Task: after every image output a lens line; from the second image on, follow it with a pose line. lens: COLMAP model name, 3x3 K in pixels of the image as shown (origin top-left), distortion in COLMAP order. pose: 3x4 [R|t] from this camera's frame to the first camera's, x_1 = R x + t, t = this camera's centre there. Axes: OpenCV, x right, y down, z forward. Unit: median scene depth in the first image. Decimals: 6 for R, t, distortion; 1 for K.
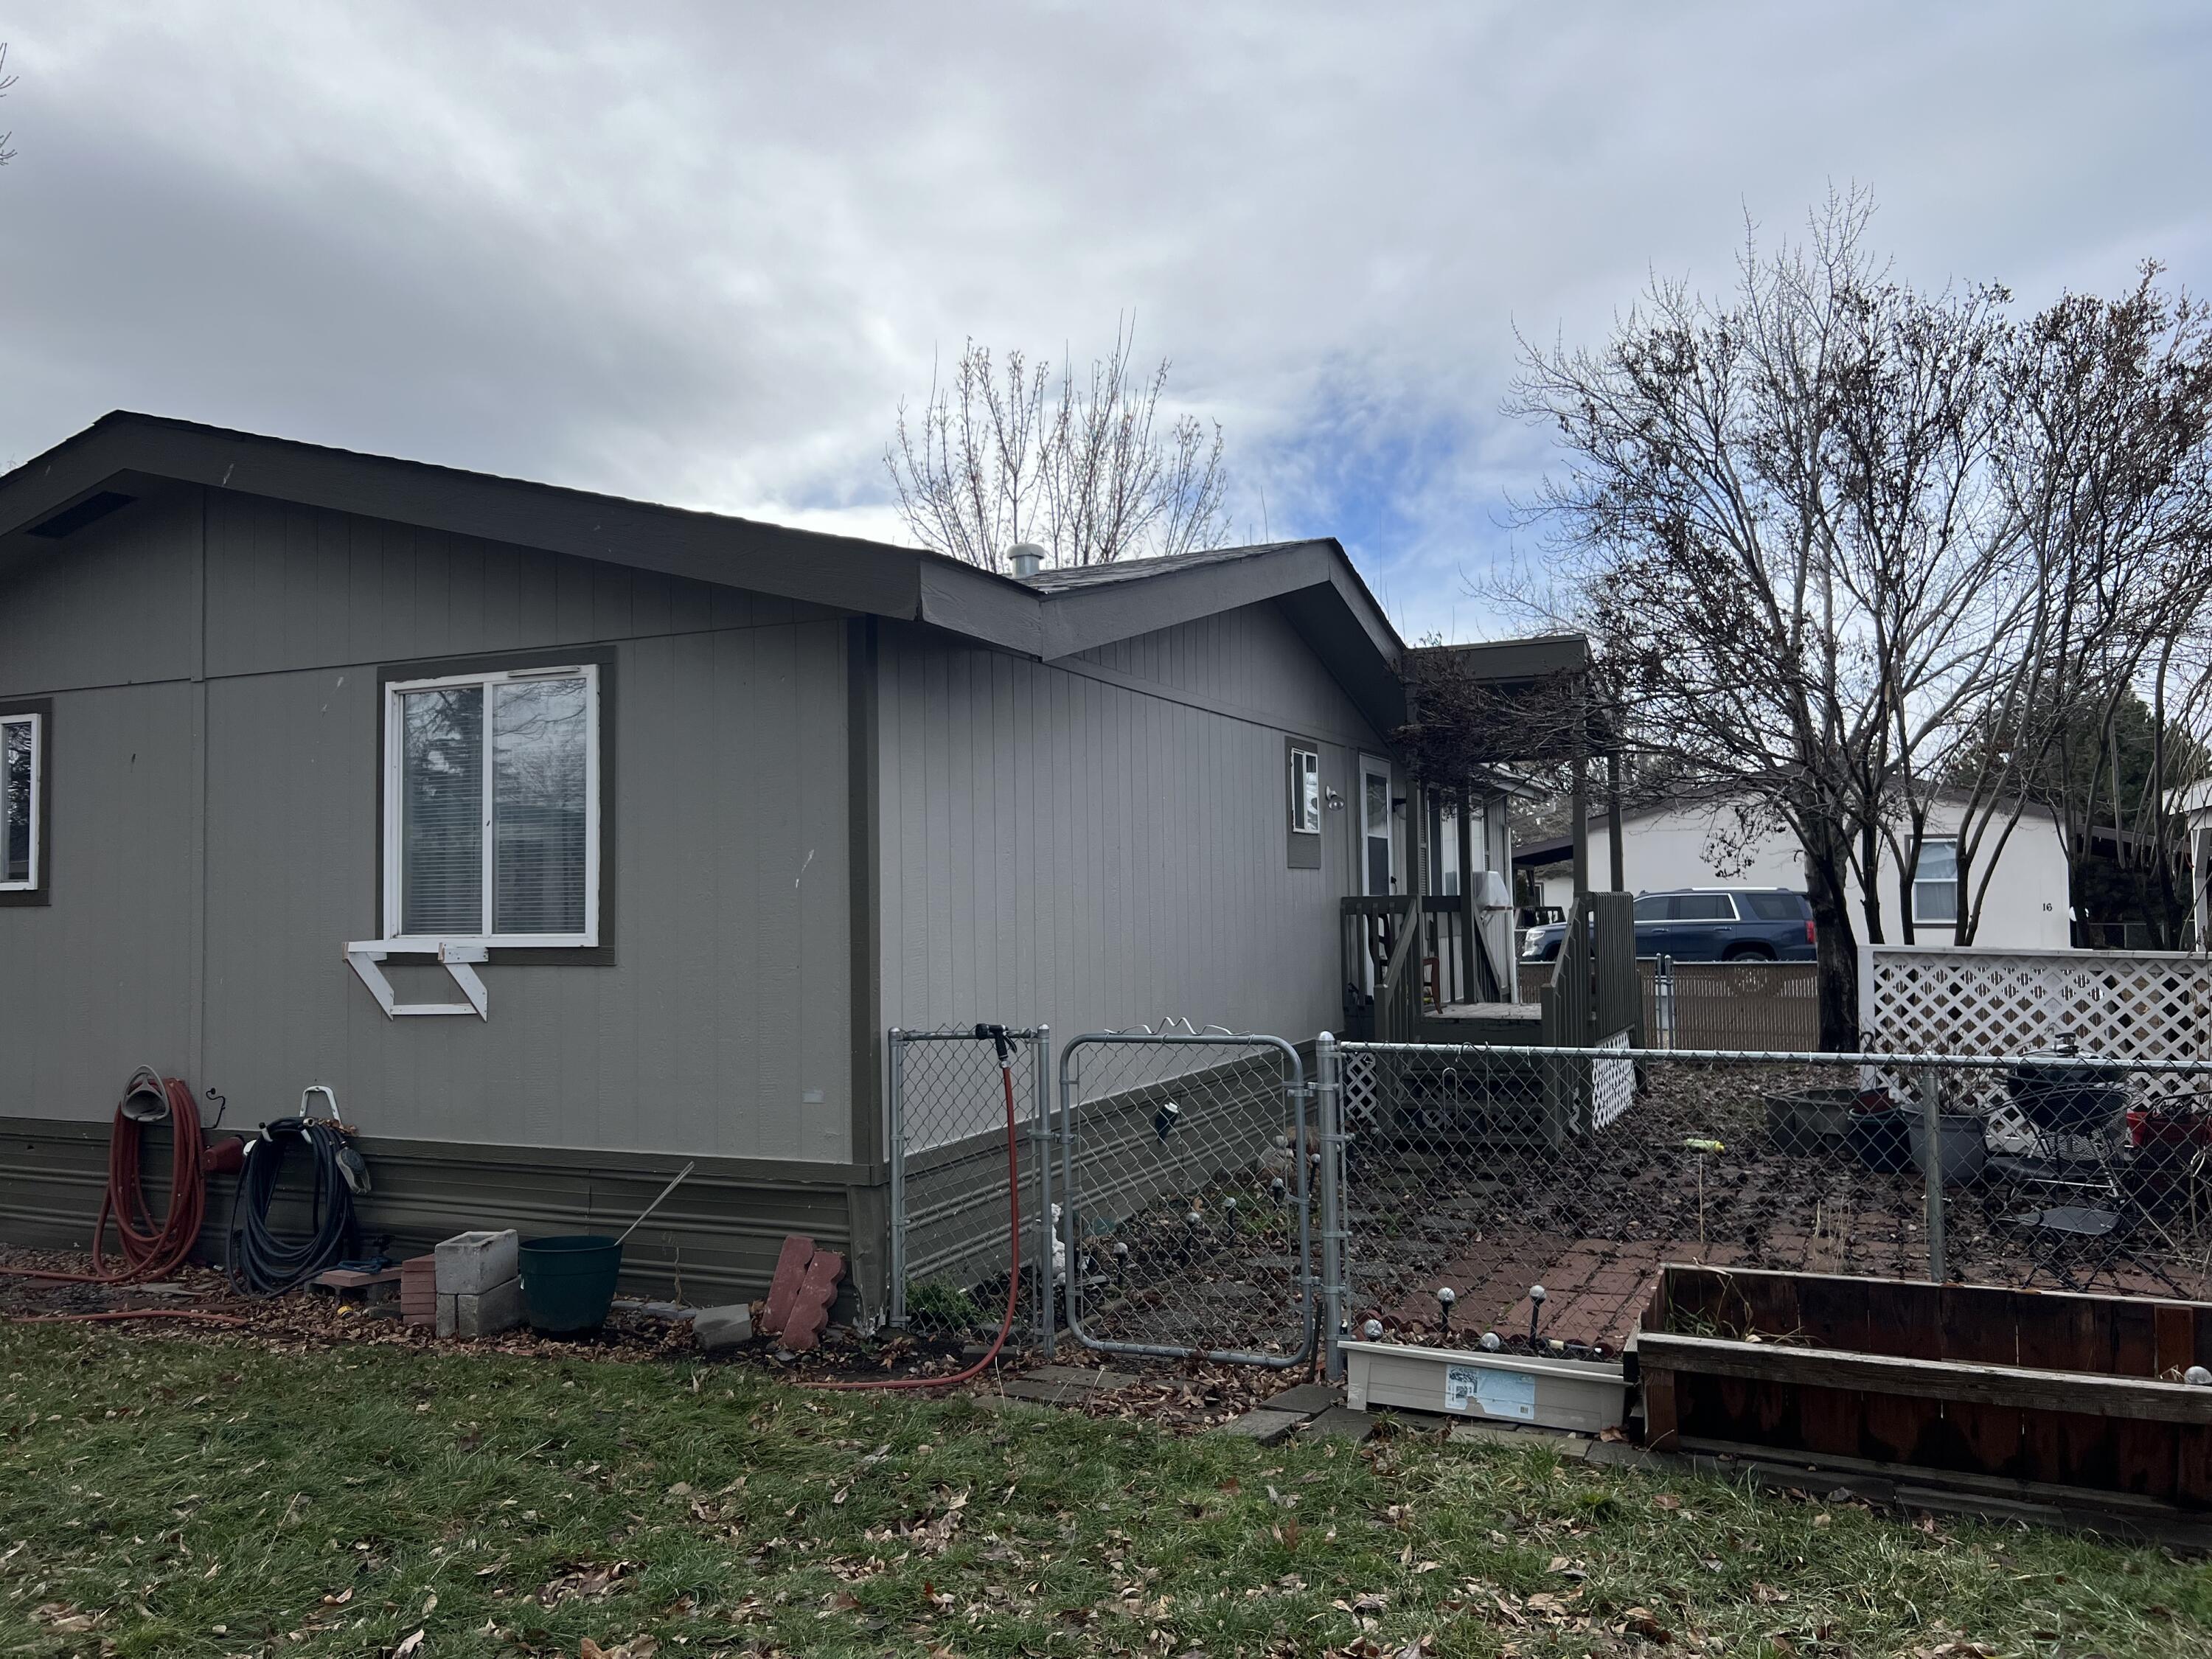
lens RADIAL K [[1658.4, 0, 1106.0], [0, 1658.4, 829.5], [0, 0, 1]] dist [0.085765, -0.111863]
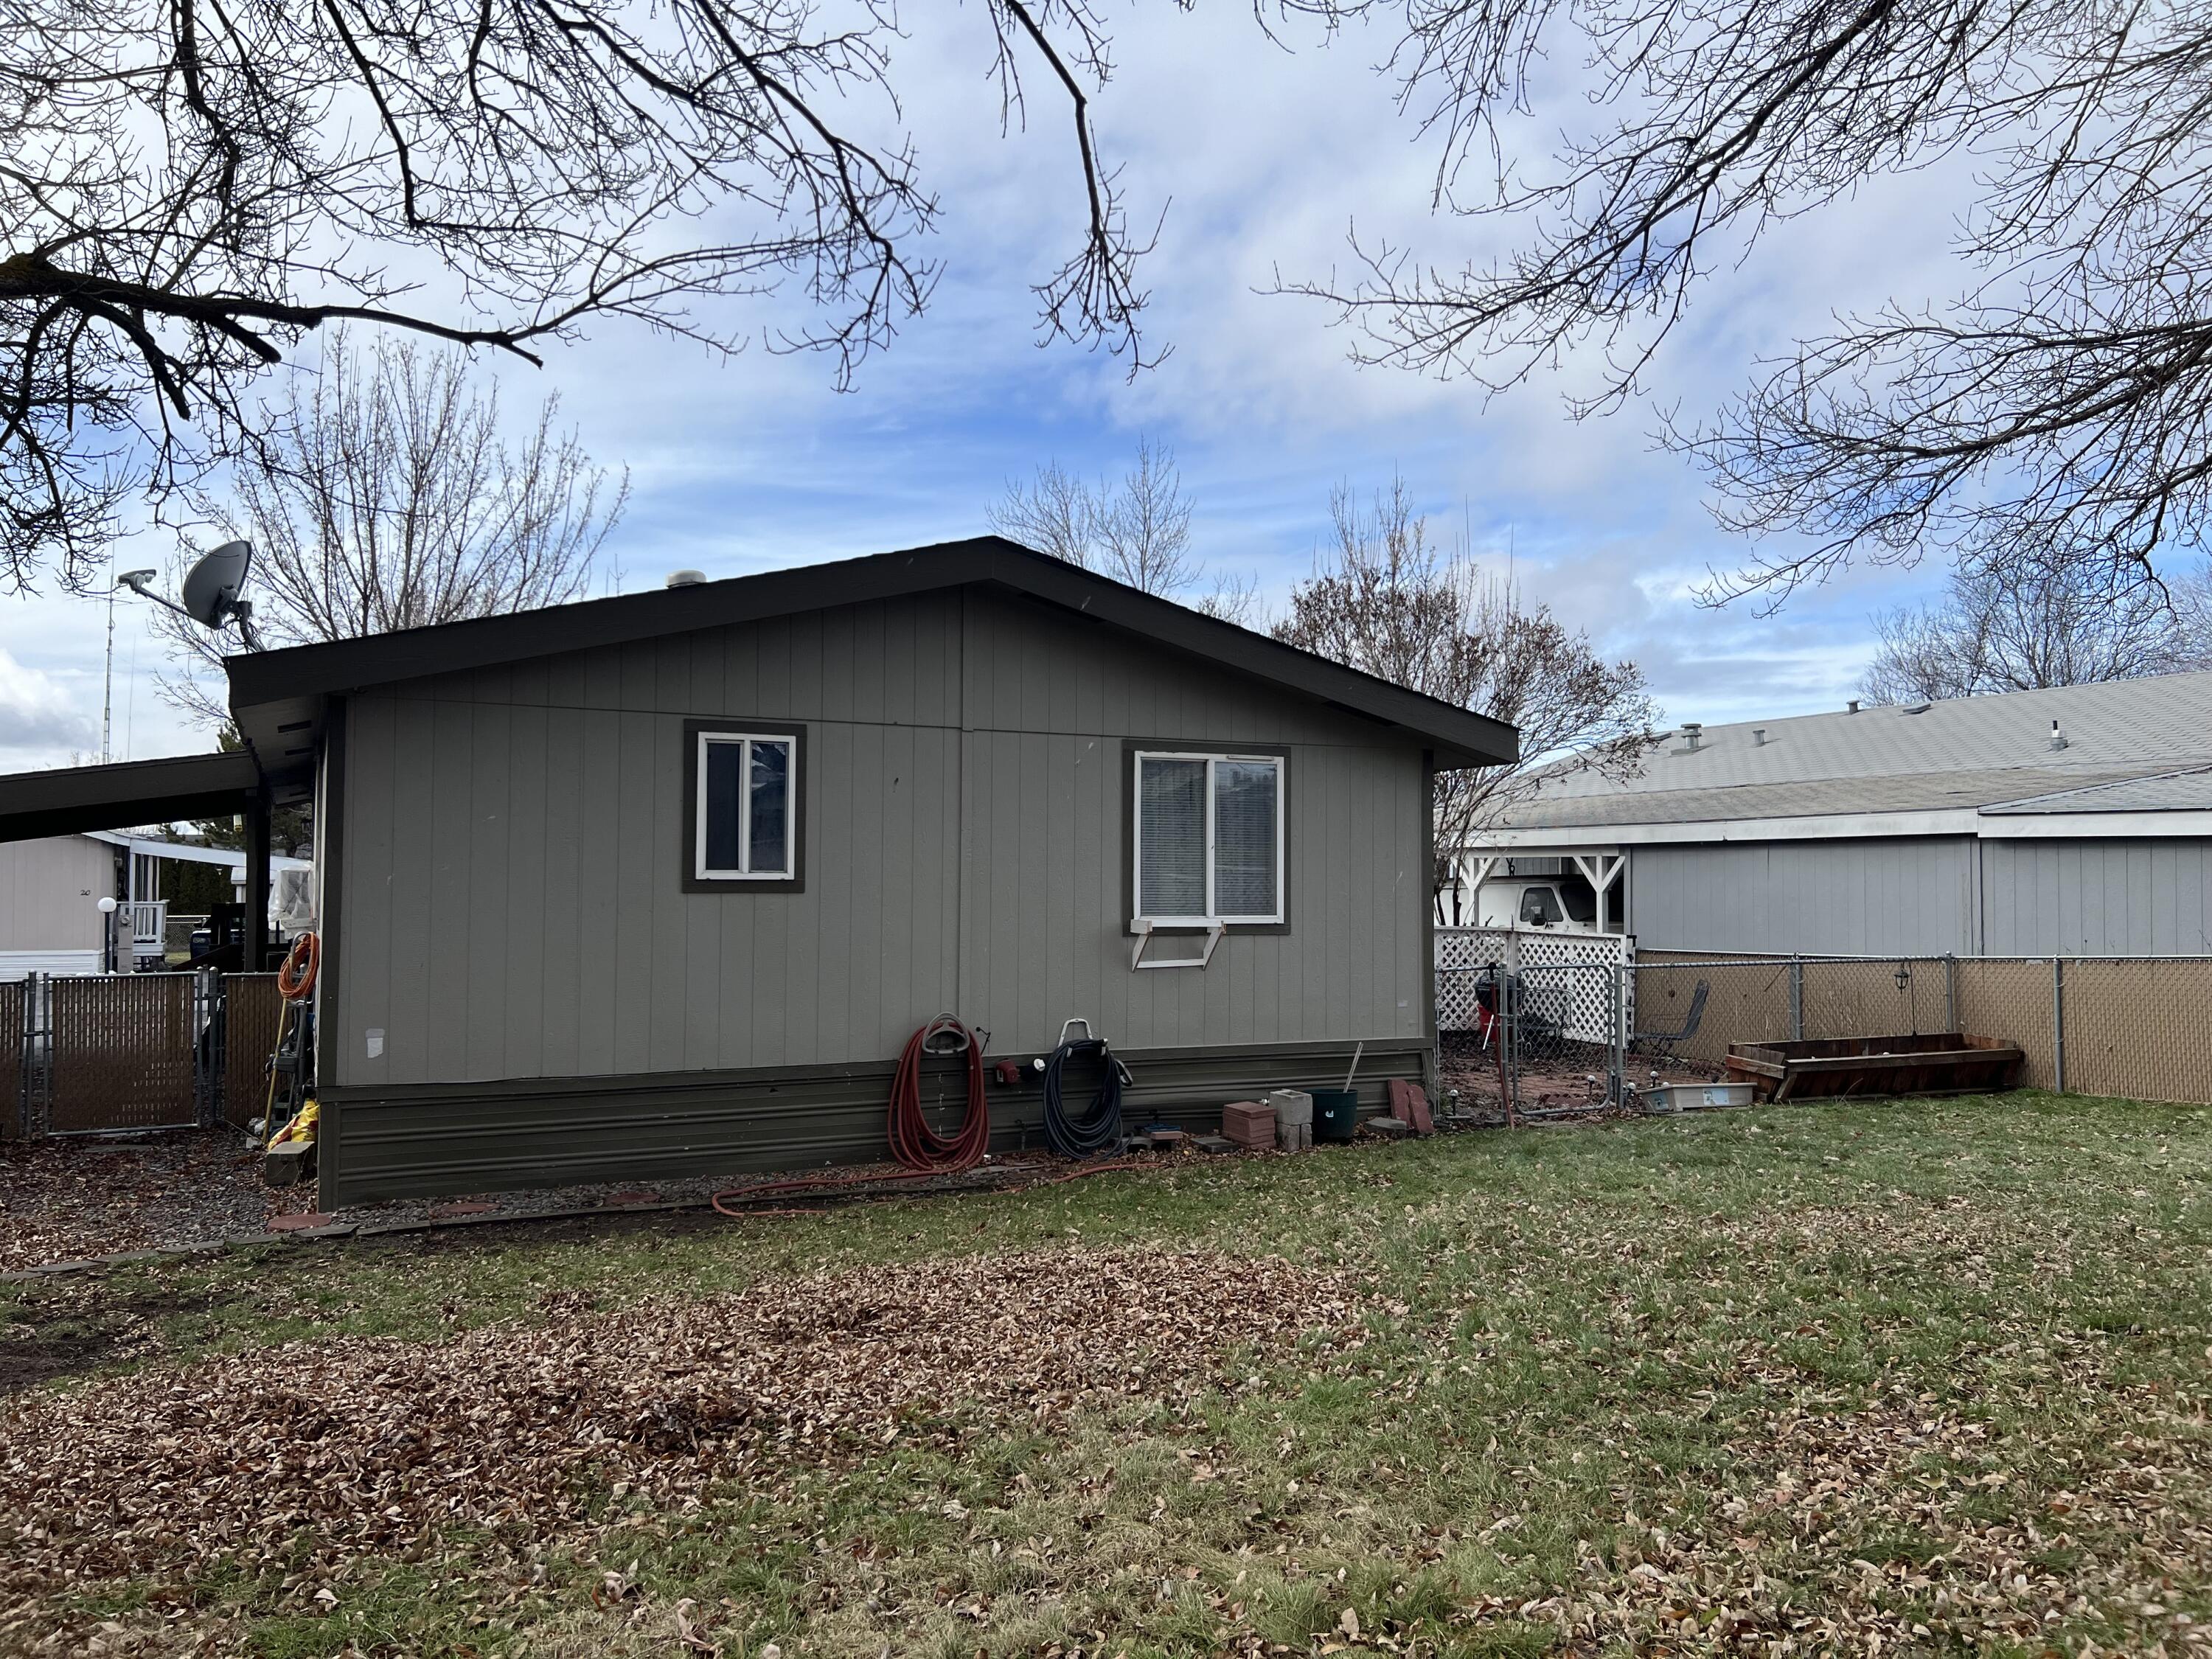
lens RADIAL K [[1681.1, 0, 1167.3], [0, 1681.1, 794.2], [0, 0, 1]] dist [0.112690, -0.113632]
pose [[0.630411, 0.055859, 0.774249, -1.606150], [-0.050752, 0.998239, -0.030696, -0.002687], [-0.774601, -0.019944, 0.632136, 0.006807]]
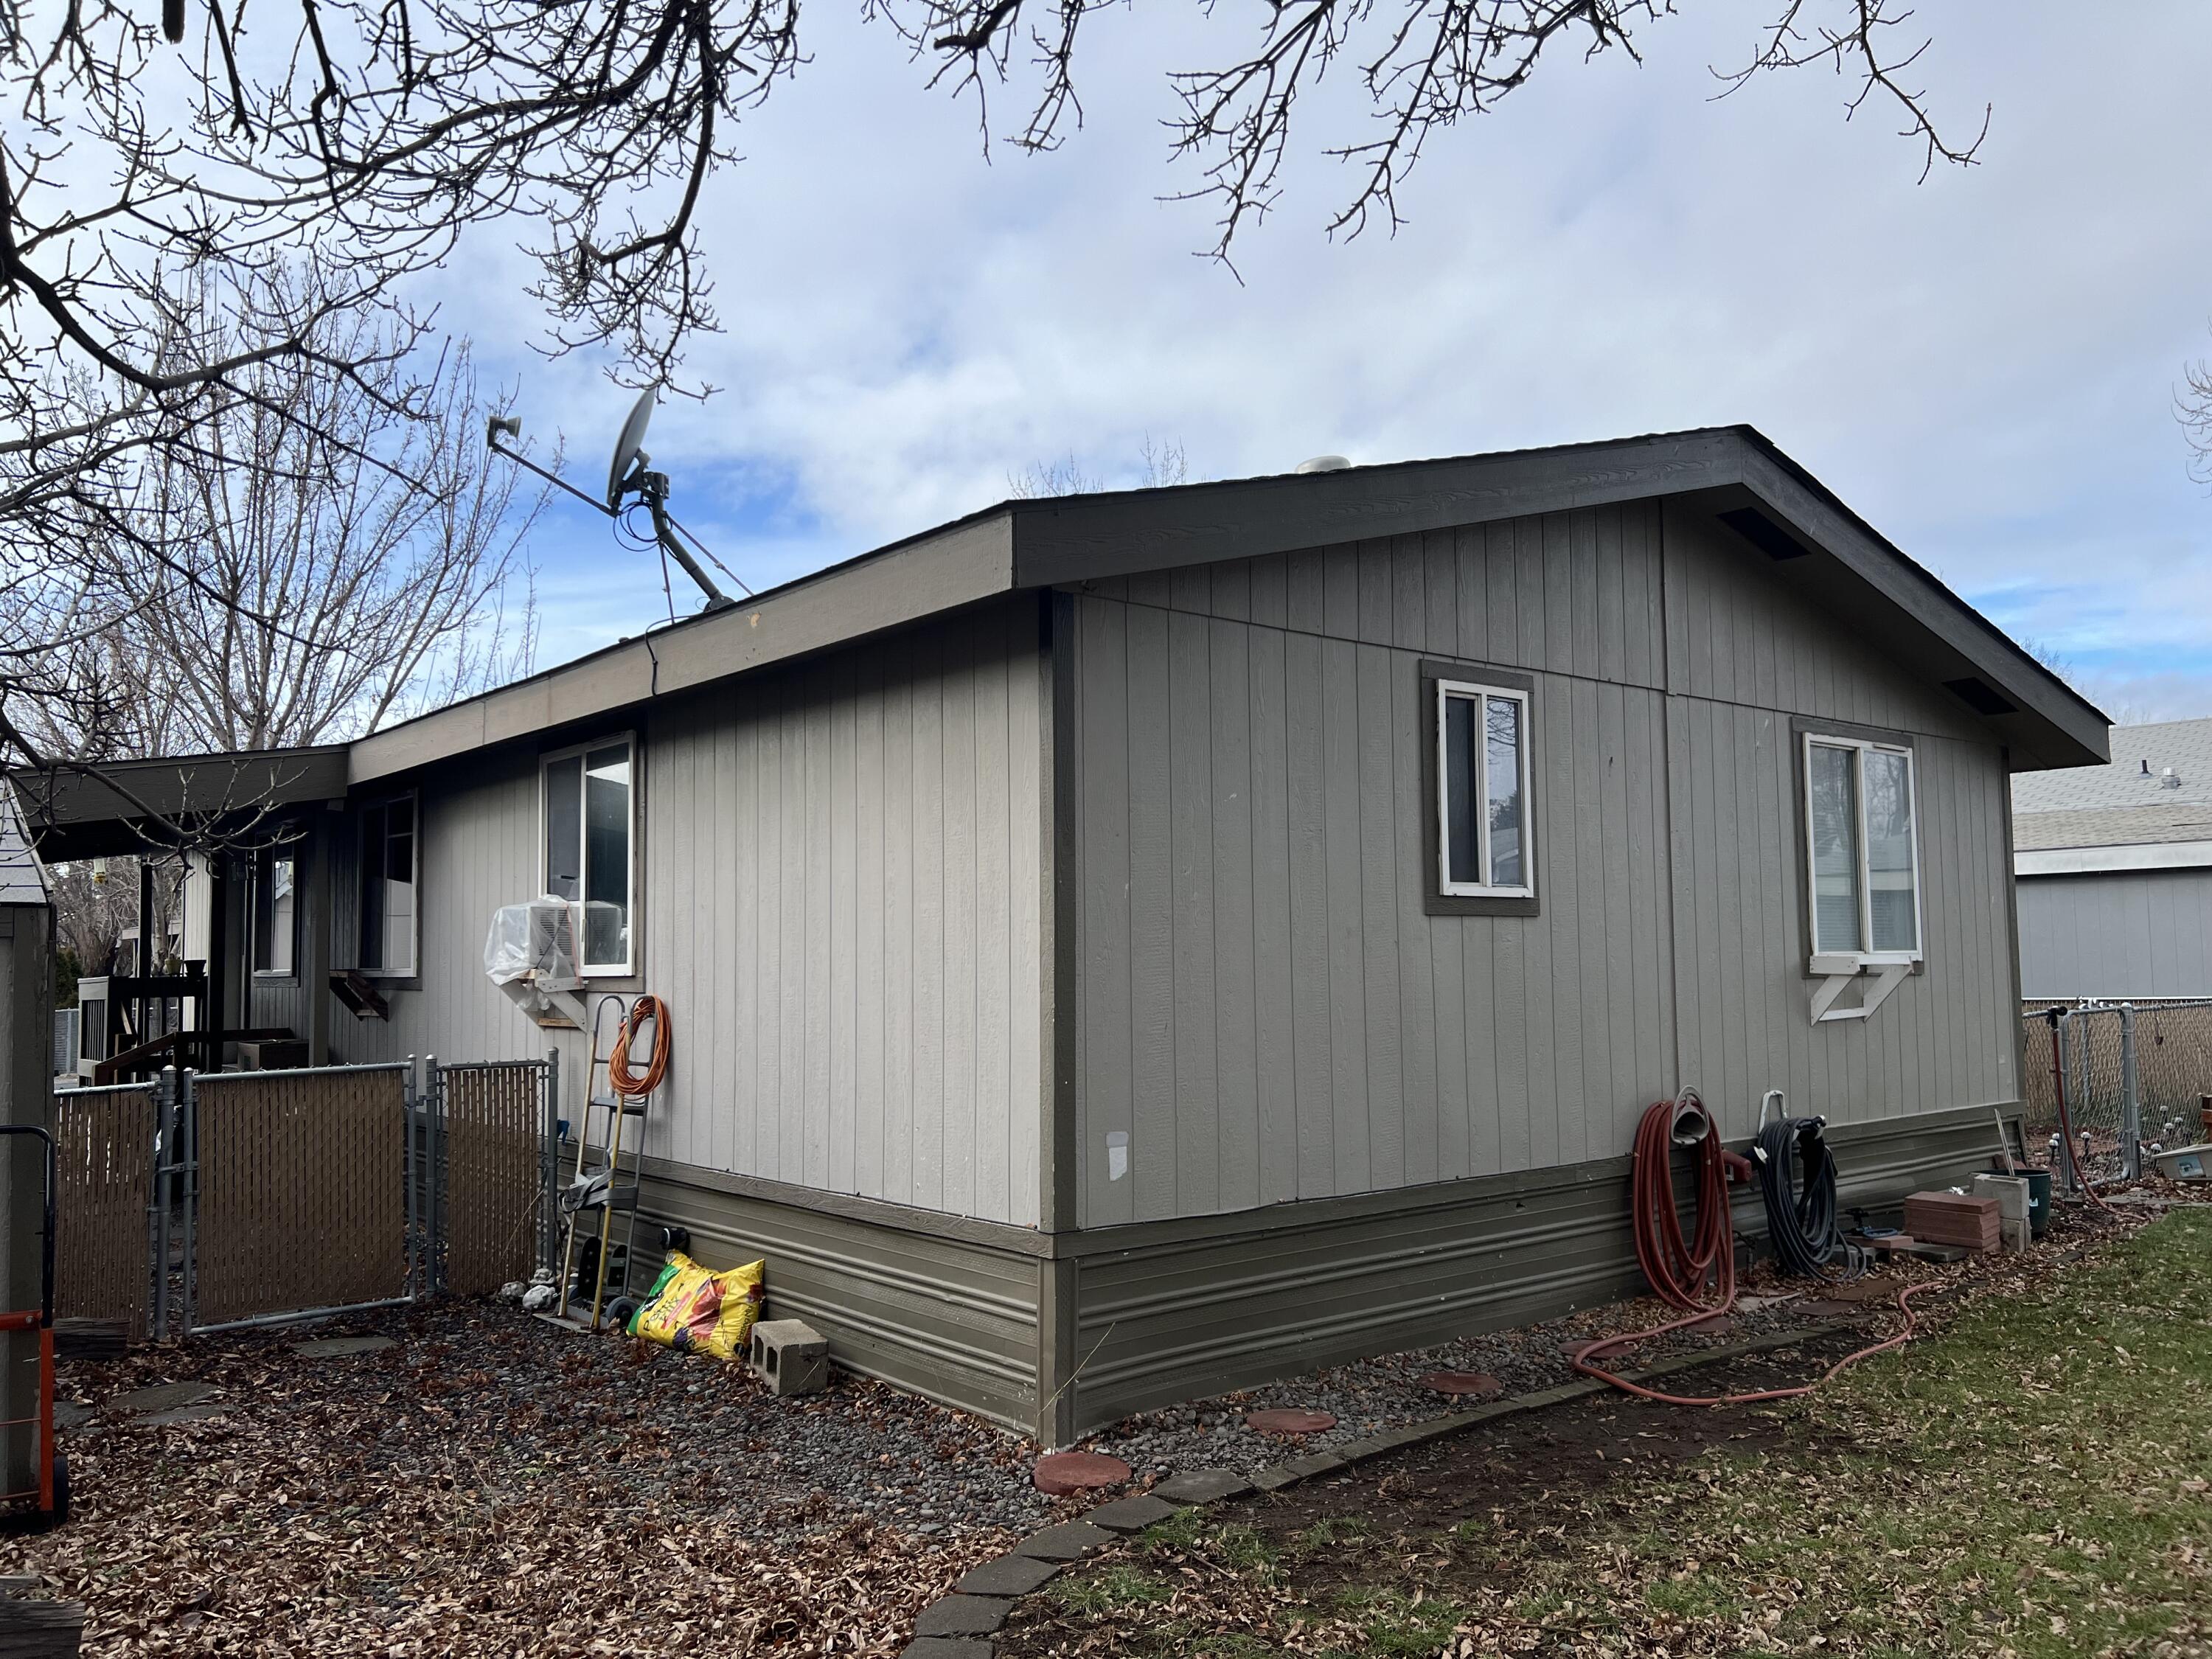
lens RADIAL K [[1658.4, 0, 1106.0], [0, 1658.4, 829.5], [0, 0, 1]] dist [0.085765, -0.111863]
pose [[0.436744, 0.077337, 0.896255, -1.676404], [-0.037359, 0.996998, -0.067825, 0.075225], [-0.898810, -0.003861, 0.438322, 0.930122]]
